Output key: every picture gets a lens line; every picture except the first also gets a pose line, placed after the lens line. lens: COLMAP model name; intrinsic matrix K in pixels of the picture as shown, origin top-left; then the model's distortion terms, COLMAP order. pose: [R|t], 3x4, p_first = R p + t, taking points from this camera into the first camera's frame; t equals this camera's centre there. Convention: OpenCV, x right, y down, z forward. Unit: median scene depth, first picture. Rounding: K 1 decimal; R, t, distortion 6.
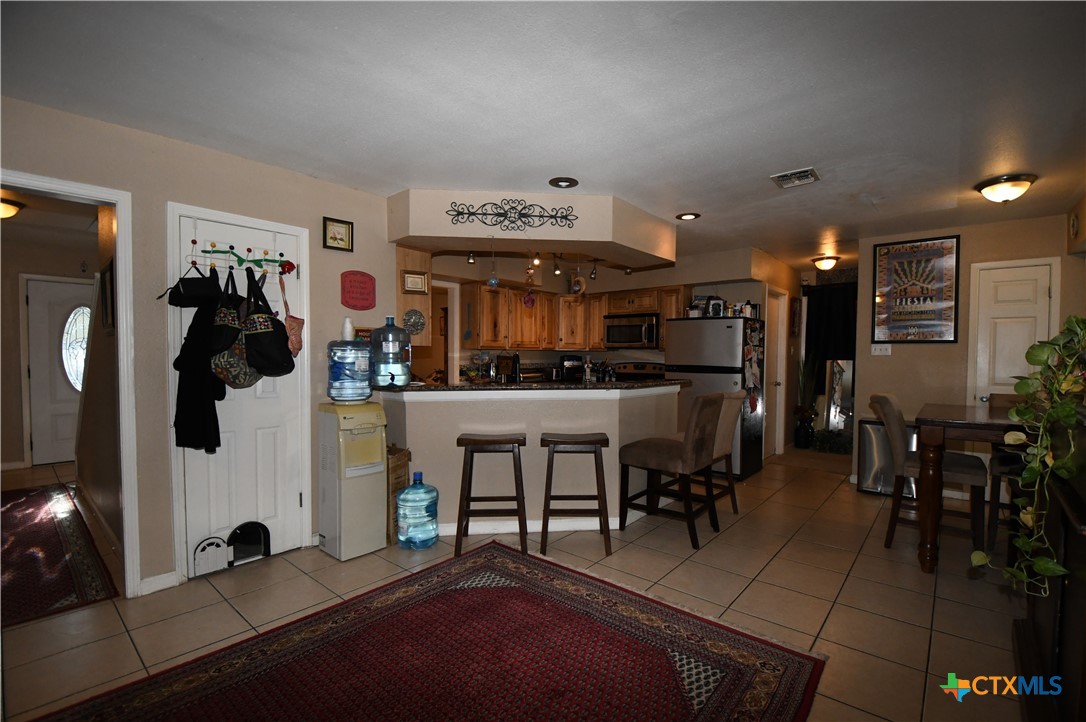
lens RADIAL K [[480.1, 0, 547.6], [0, 480.1, 361.7], [0, 0, 1]] dist [0.000398, -0.013173]
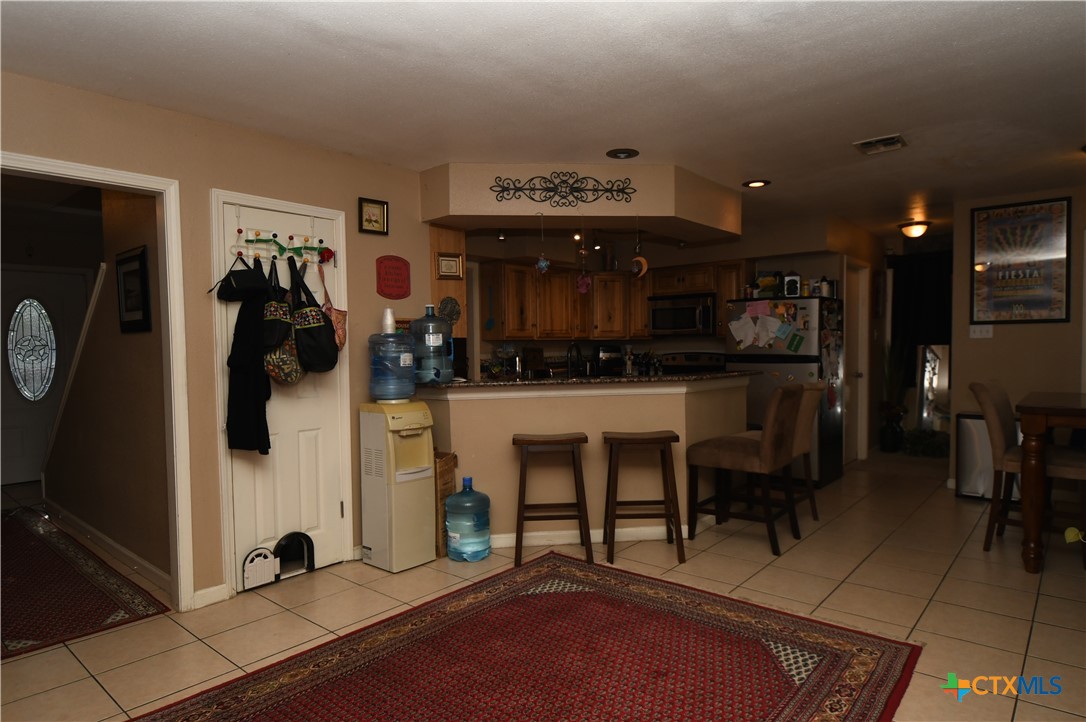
lens RADIAL K [[634.9, 0, 543.0], [0, 634.9, 361.0], [0, 0, 1]] dist [-0.003190, -0.003148]
pose [[0.999793, -0.019568, -0.005581, -0.114893], [0.019617, 0.999768, 0.008927, 0.002845], [0.005405, -0.009034, 0.999945, -0.193344]]
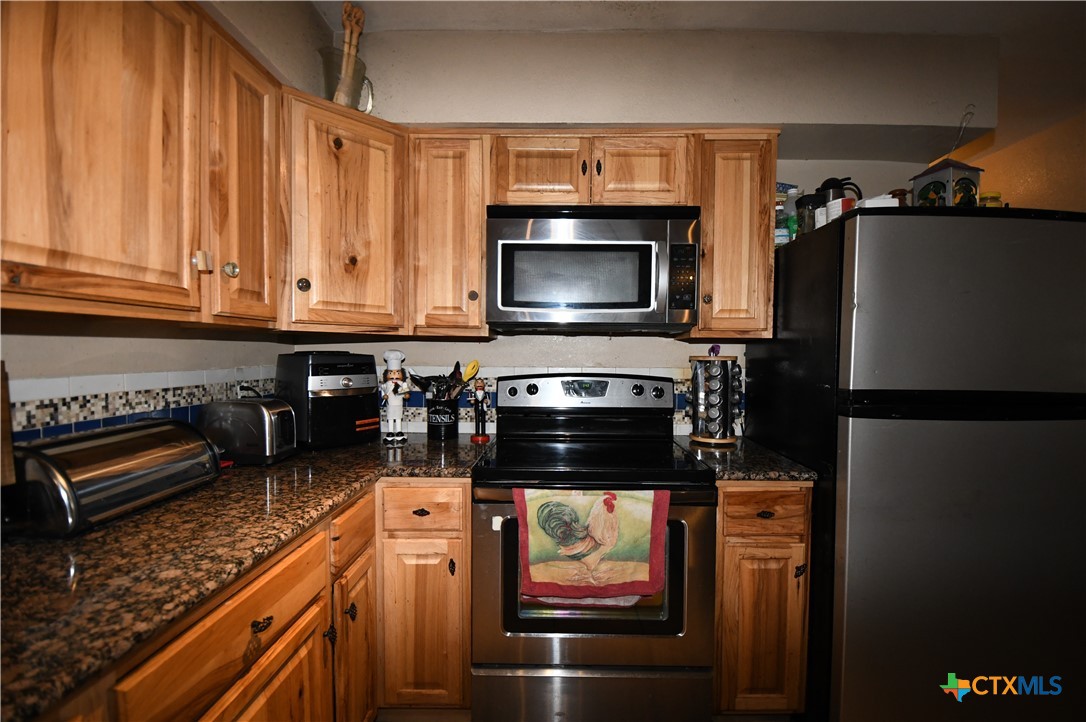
lens RADIAL K [[480.1, 0, 547.6], [0, 480.1, 361.7], [0, 0, 1]] dist [0.000398, -0.013173]
pose [[0.773585, -0.015180, 0.633511, -0.054771], [0.008656, 0.999873, 0.013389, -0.020065], [-0.633634, -0.004874, 0.773618, 1.457513]]
